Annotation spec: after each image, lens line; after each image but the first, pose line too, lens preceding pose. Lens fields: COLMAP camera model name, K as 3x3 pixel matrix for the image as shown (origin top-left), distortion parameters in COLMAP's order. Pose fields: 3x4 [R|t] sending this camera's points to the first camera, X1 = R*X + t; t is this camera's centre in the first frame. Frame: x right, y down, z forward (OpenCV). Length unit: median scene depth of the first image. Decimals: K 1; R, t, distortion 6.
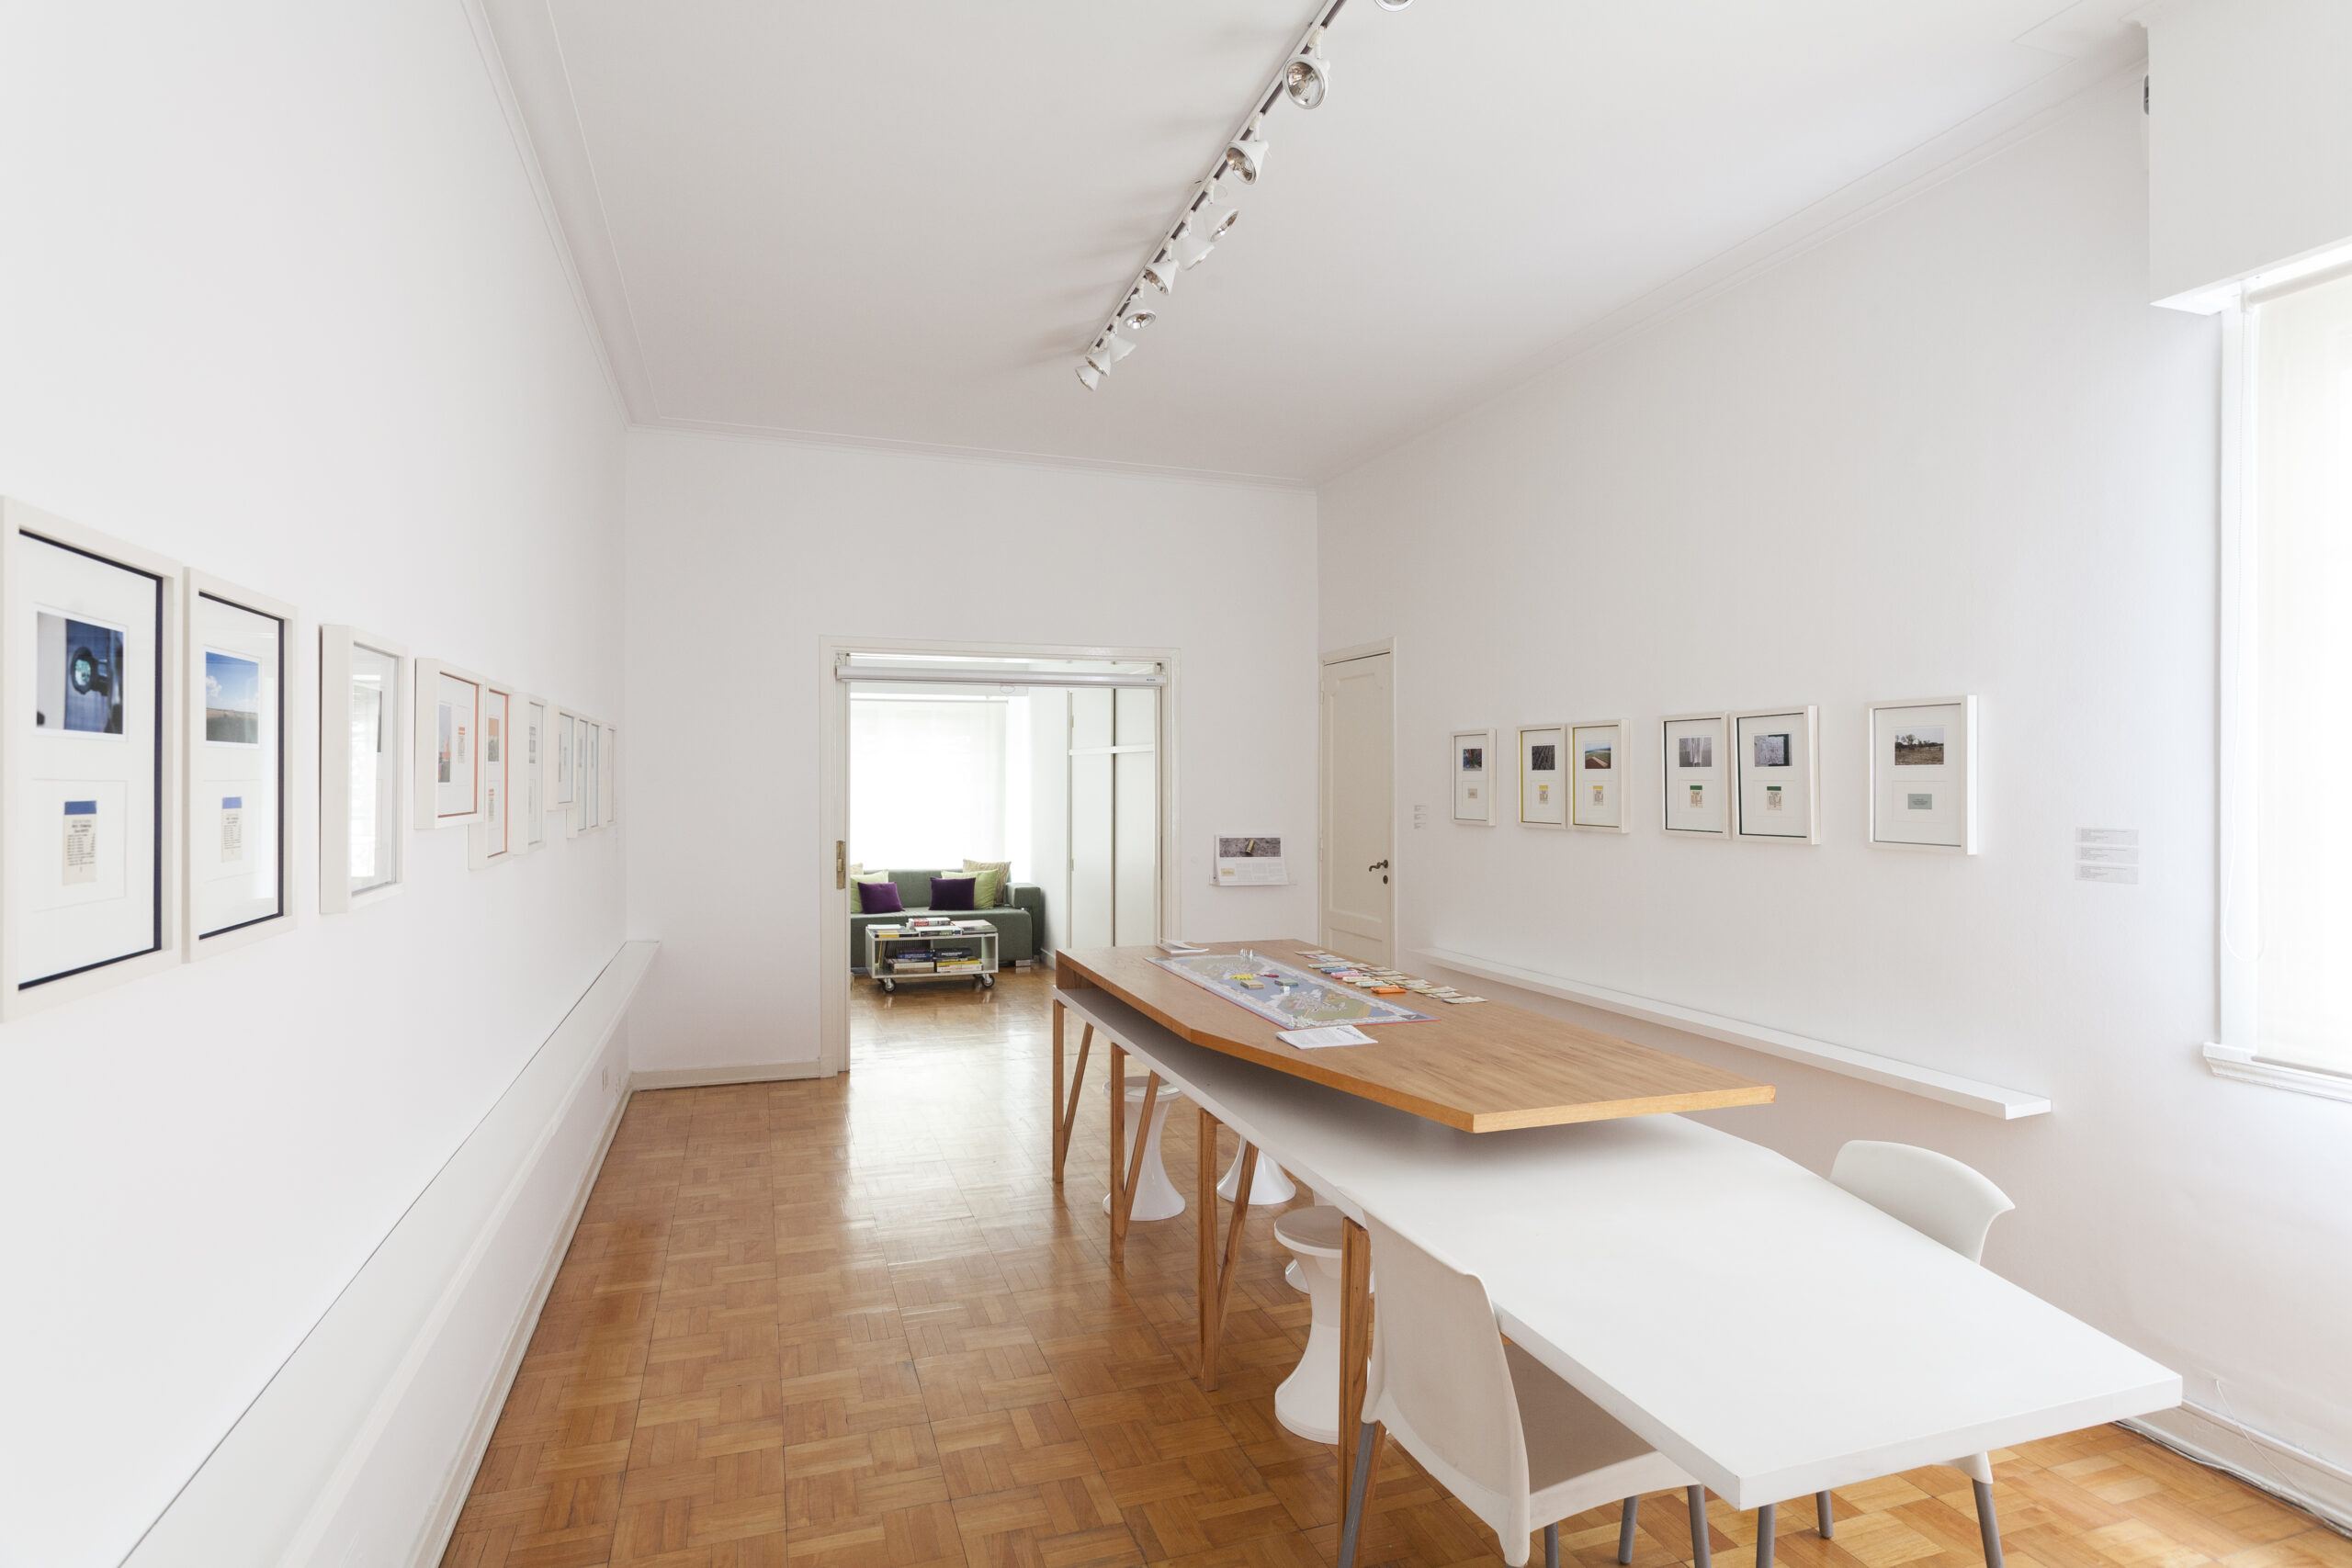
lens RADIAL K [[1231.6, 0, 1176.2], [0, 1231.6, 777.0], [0, 0, 1]] dist [0.000491, 0.000036]
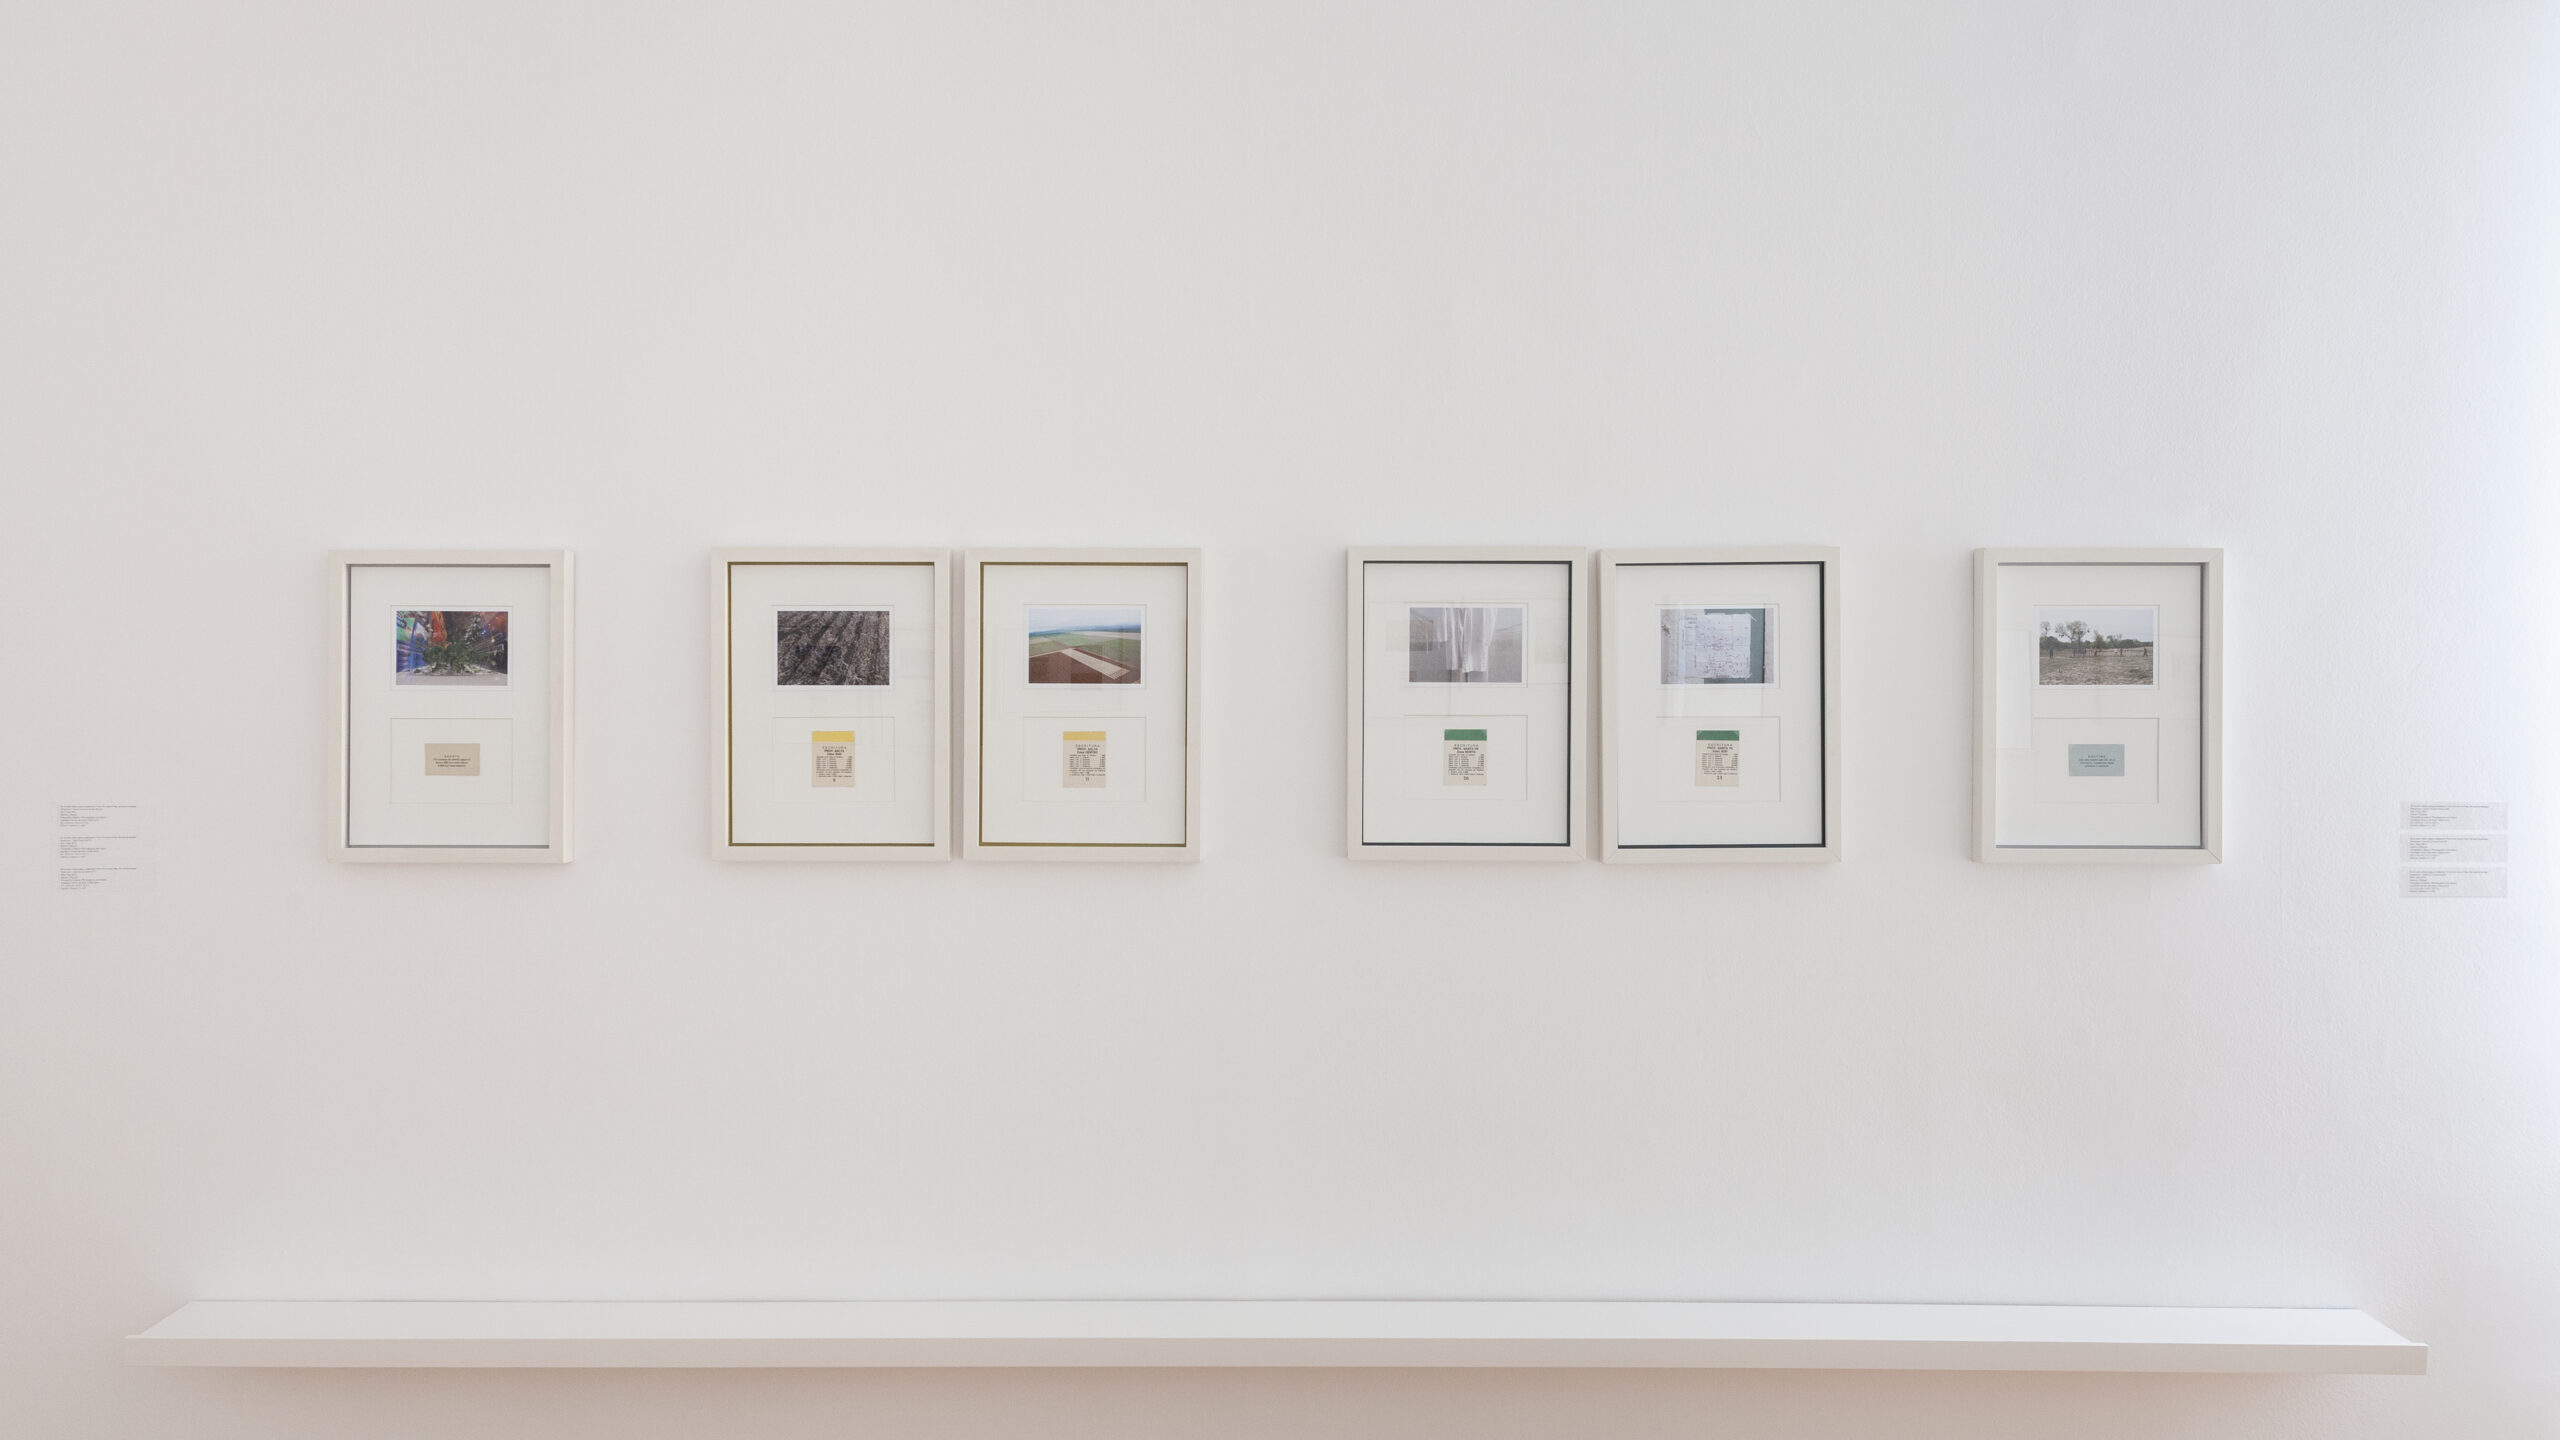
lens RADIAL K [[2239.3, 0, 1280.4], [0, 2239.3, 715.8], [0, 0, 1]] dist [-0.041360, 0.002287]
pose [[0.352950, 0.001671, 0.935641, -0.271556], [-0.002995, 0.999995, -0.000656, 0.003240], [-0.935637, -0.002570, 0.352954, 0.817633]]
